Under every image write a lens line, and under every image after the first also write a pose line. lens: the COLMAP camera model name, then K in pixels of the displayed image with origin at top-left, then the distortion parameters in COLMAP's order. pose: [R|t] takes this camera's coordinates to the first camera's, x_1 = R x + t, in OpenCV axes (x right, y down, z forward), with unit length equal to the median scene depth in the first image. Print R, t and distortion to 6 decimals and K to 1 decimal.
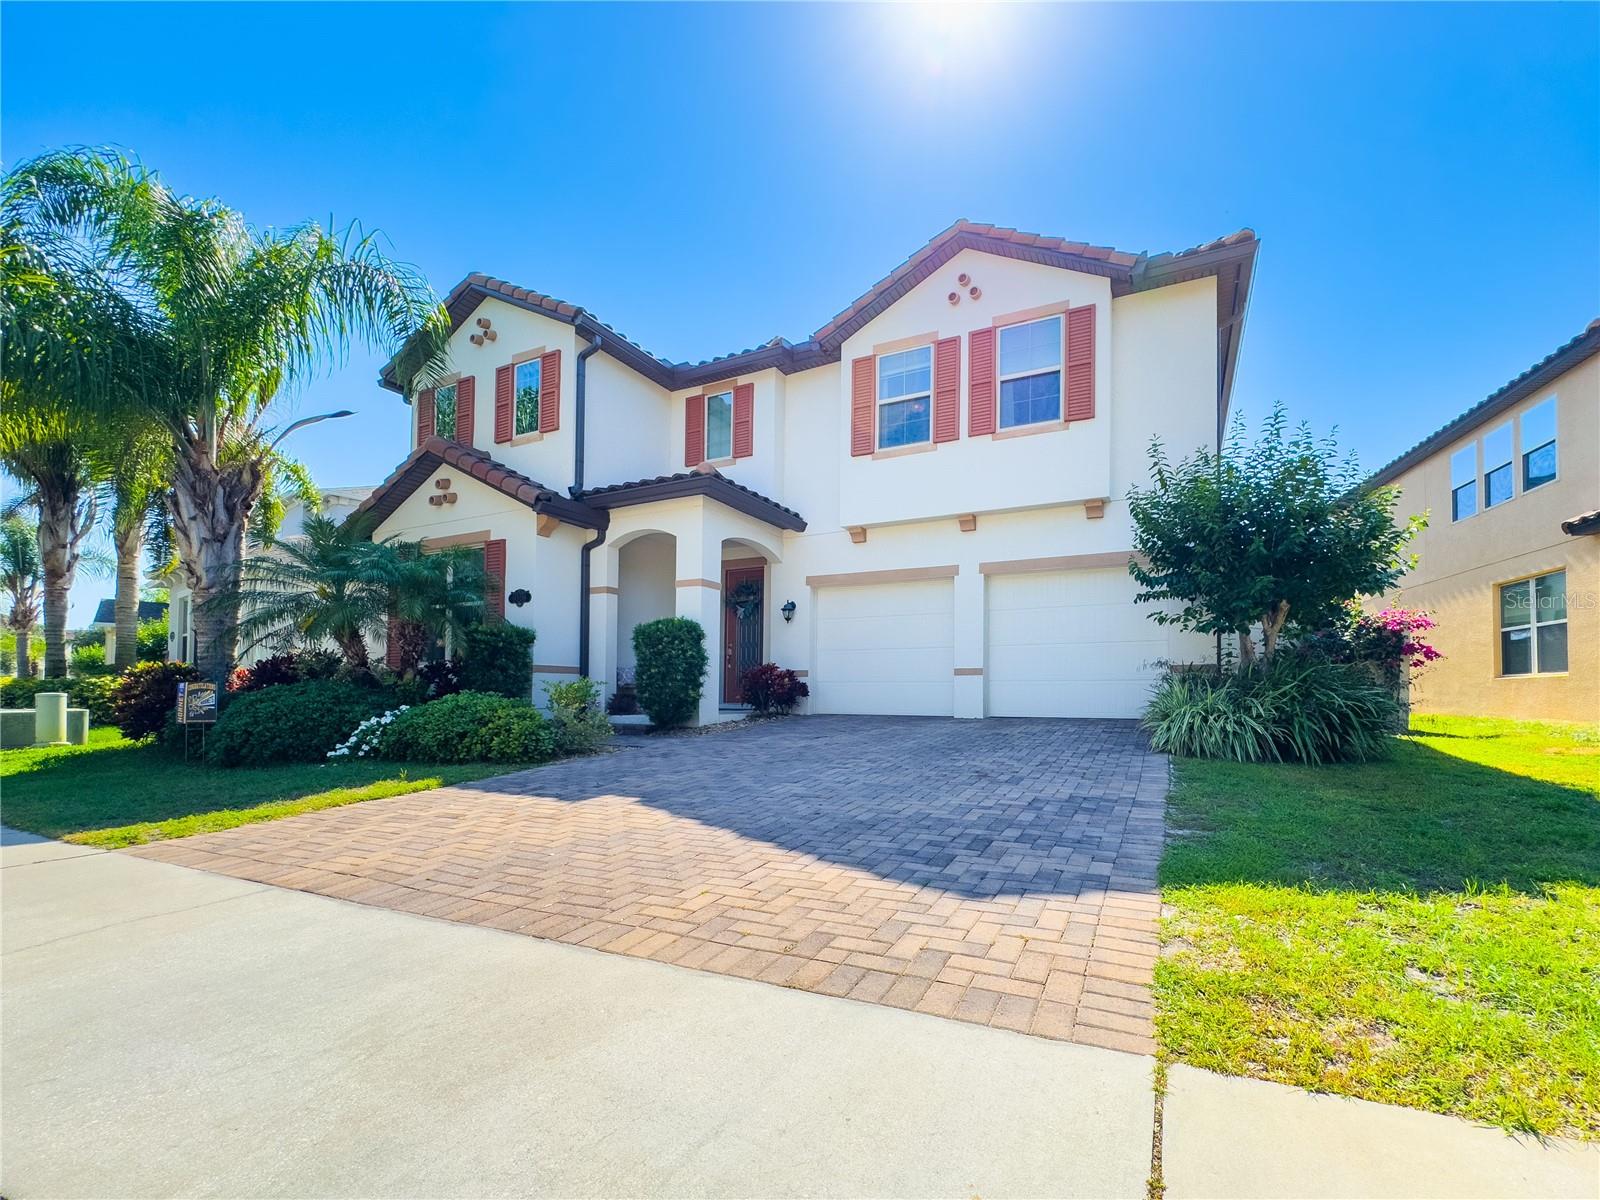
lens RADIAL K [[631.3, 0, 834.7], [0, 631.3, 656.8], [0, 0, 1]] dist [-0.013586, 0.006252]
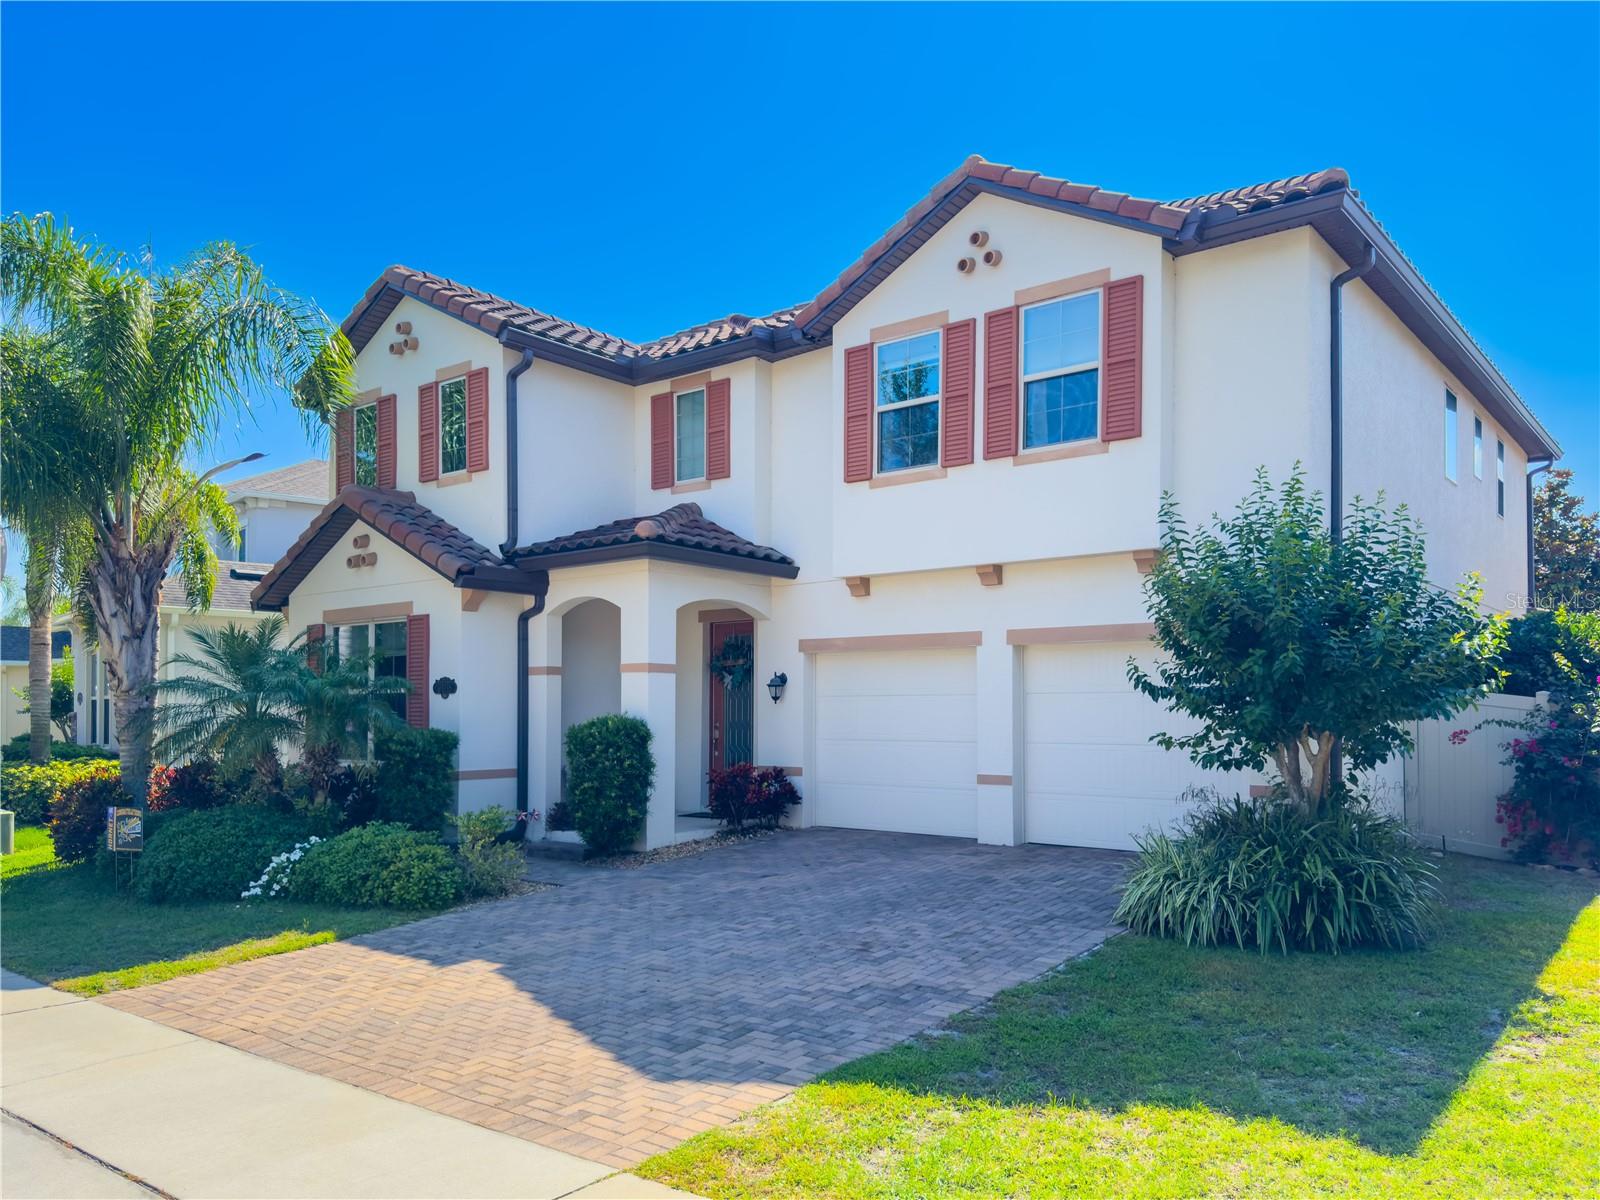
lens RADIAL K [[1187.6, 0, 800.0], [0, 1187.6, 600.0], [0, 0, 1]] dist [0.104143, -0.206477]
pose [[0.967043, -0.033587, -0.252387, 0.369783], [0.029424, 0.999362, -0.020250, -0.173239], [0.252906, 0.012156, 0.967414, -0.423867]]
